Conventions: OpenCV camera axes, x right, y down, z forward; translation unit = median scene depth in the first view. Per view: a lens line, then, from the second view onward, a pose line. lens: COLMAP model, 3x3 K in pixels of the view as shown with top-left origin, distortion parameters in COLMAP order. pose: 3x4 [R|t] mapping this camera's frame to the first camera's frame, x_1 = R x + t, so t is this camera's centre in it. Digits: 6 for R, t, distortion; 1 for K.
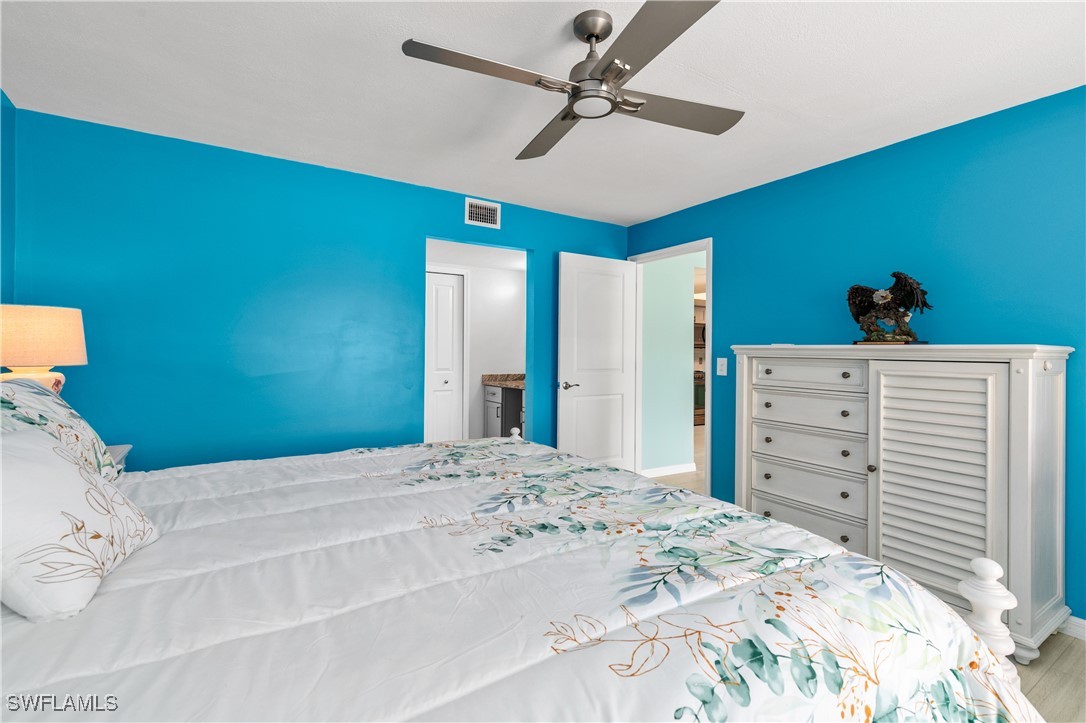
lens RADIAL K [[502.1, 0, 543.0], [0, 502.1, 361.5], [0, 0, 1]] dist [-0.001369, -0.000159]
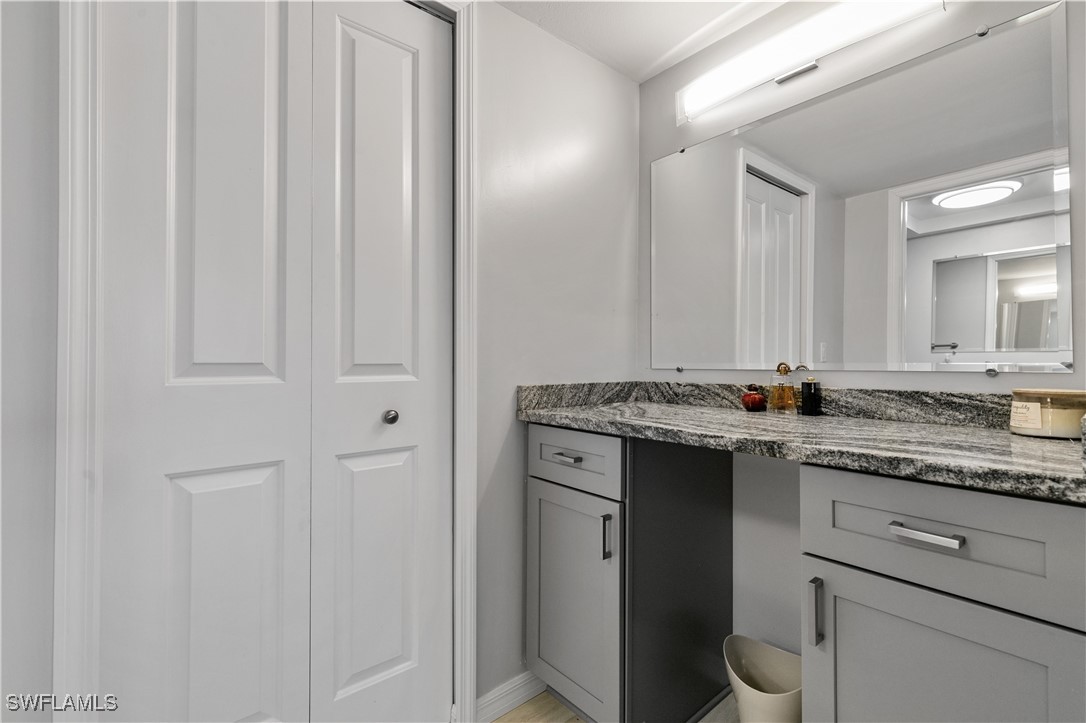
lens RADIAL K [[502.1, 0, 543.0], [0, 502.1, 361.5], [0, 0, 1]] dist [-0.001369, -0.000159]
pose [[0.991052, -0.004749, 0.133394, -0.150681], [0.006544, 0.999894, -0.013018, 0.016616], [-0.133318, 0.013774, 0.990978, 0.740374]]
